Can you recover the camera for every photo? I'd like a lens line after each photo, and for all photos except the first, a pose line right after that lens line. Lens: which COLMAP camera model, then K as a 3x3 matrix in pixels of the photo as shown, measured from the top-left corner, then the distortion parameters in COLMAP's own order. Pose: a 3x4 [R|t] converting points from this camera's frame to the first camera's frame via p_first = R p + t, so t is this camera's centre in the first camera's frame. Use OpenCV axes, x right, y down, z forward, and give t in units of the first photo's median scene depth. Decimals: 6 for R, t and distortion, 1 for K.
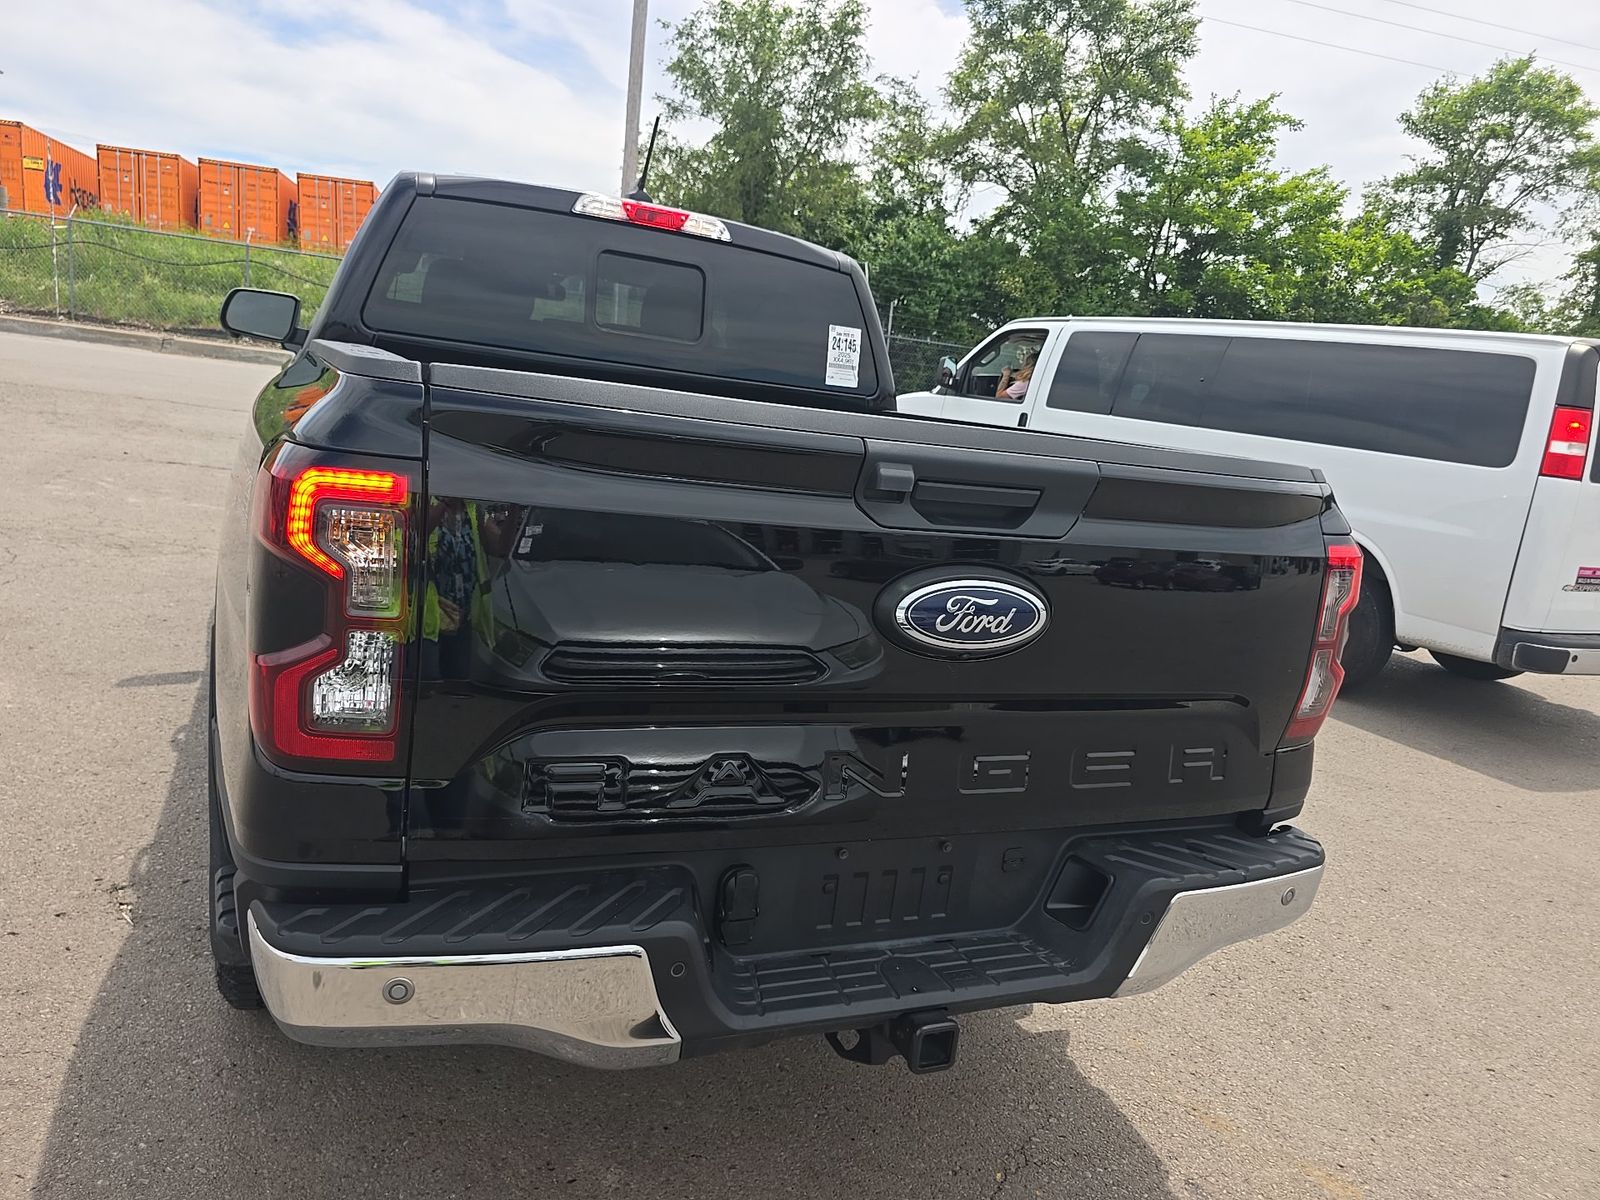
lens RADIAL K [[1091.7, 0, 800.0], [0, 1091.7, 600.0], [0, 0, 1]] dist [0.042340, -0.040949]
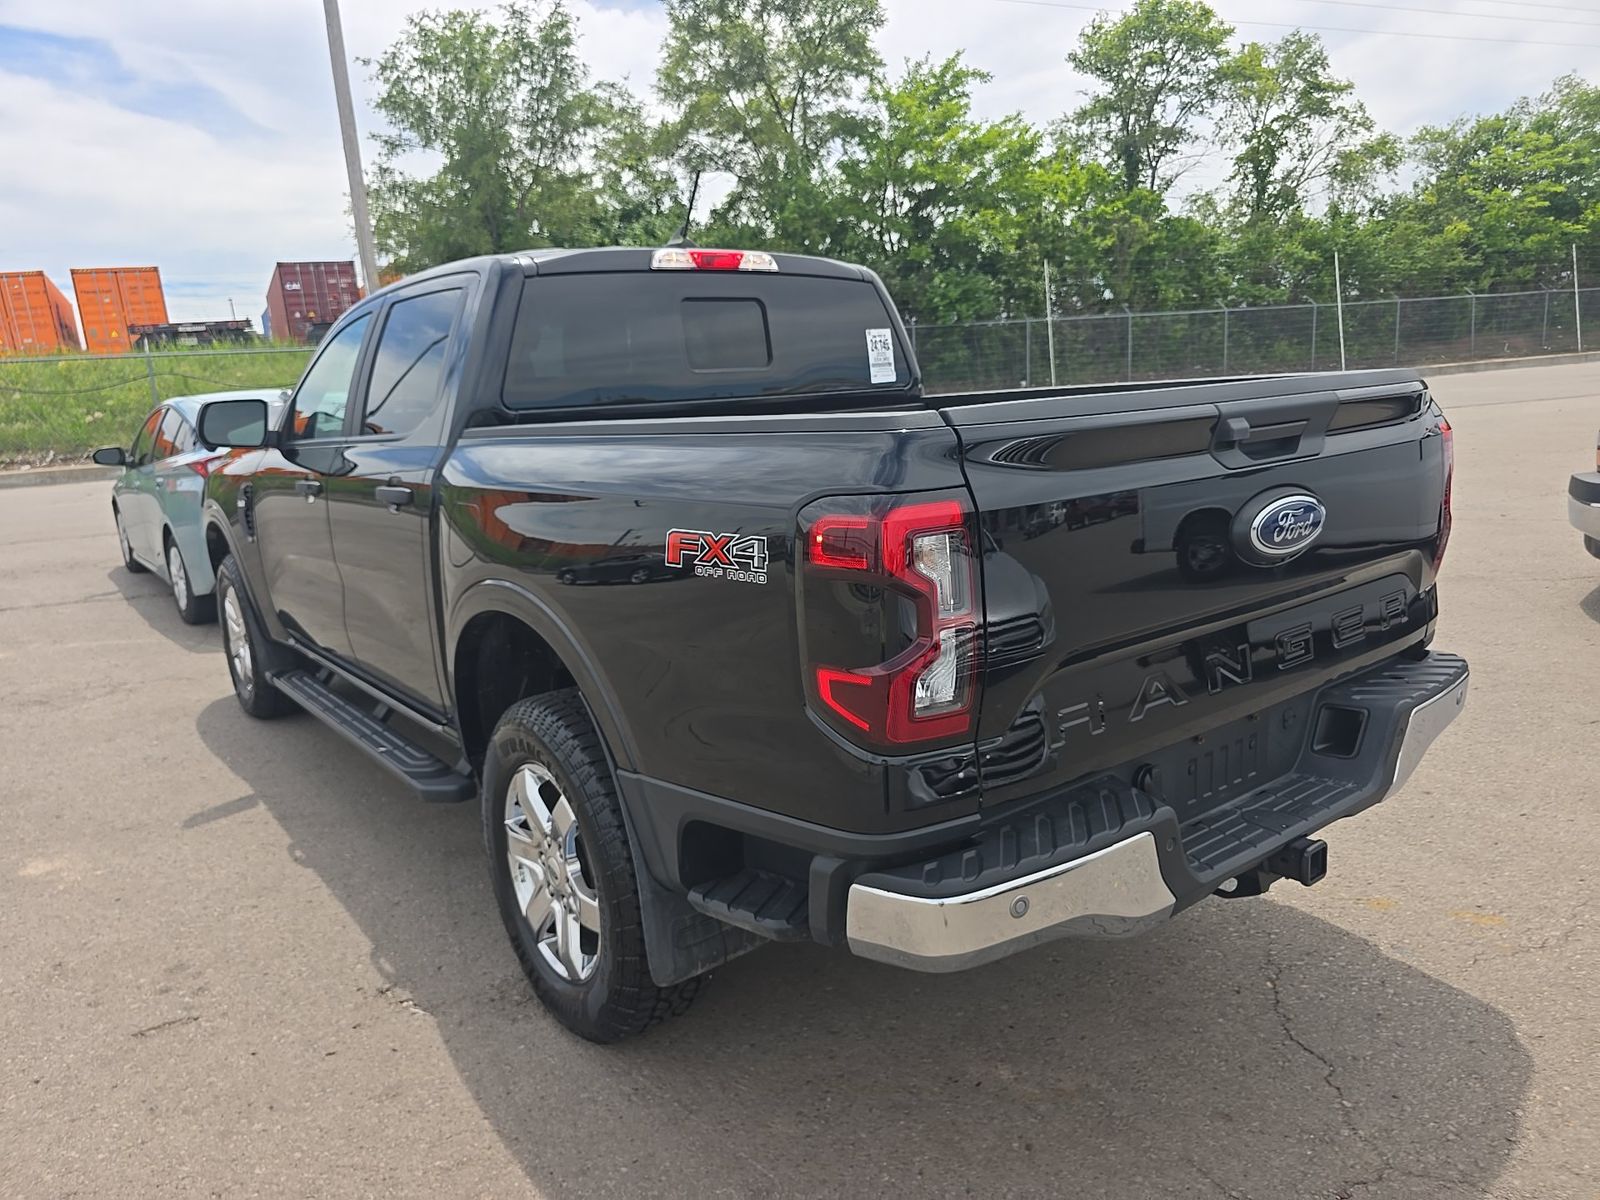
lens RADIAL K [[1093.7, 0, 805.7], [0, 1093.7, 601.2], [0, 0, 1]] dist [0.042015, -0.049847]
pose [[0.955482, -0.223045, 0.193147, -0.036568], [0.221742, 0.974685, 0.028624, -0.003459], [-0.194642, 0.015479, 0.980752, -0.008656]]
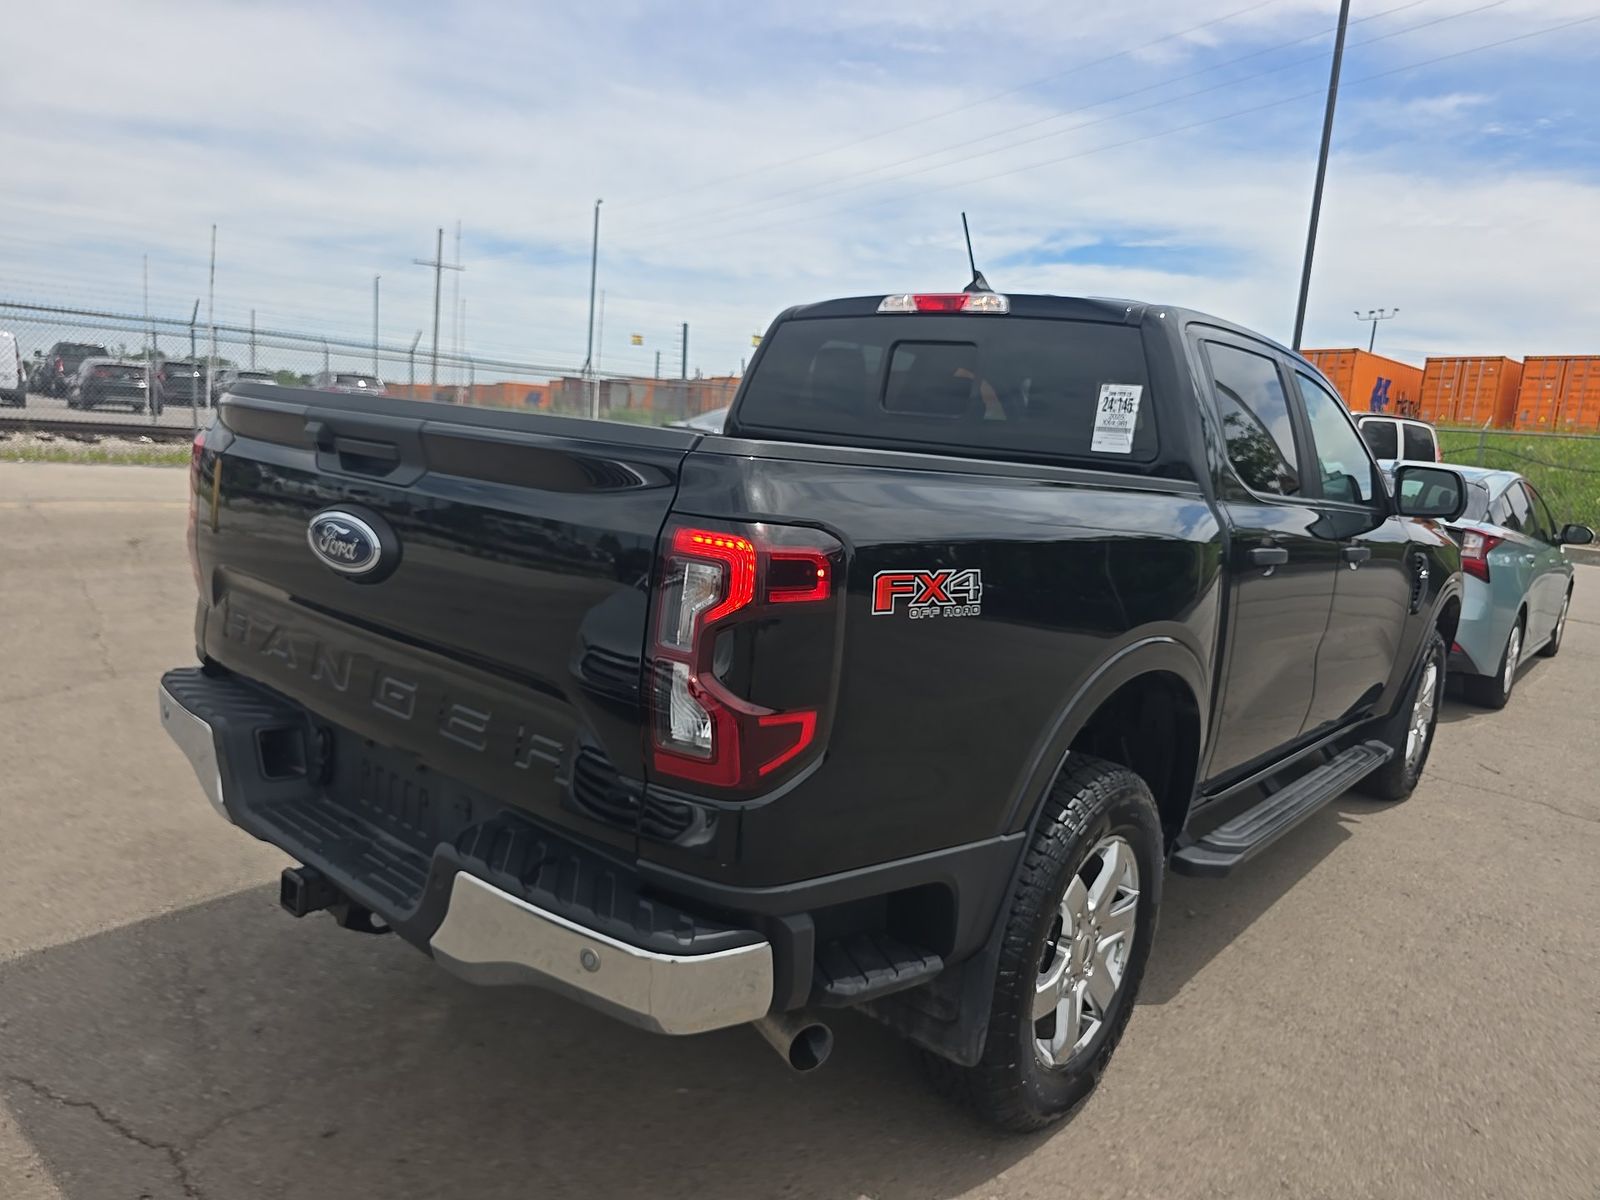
lens RADIAL K [[1093.7, 0, 805.7], [0, 1093.7, 601.2], [0, 0, 1]] dist [0.042015, -0.049847]
pose [[0.443490, 0.053049, -0.894708, 0.086013], [-0.213983, 0.975647, -0.048219, 0.001514], [0.870361, 0.212837, 0.444041, 0.052003]]
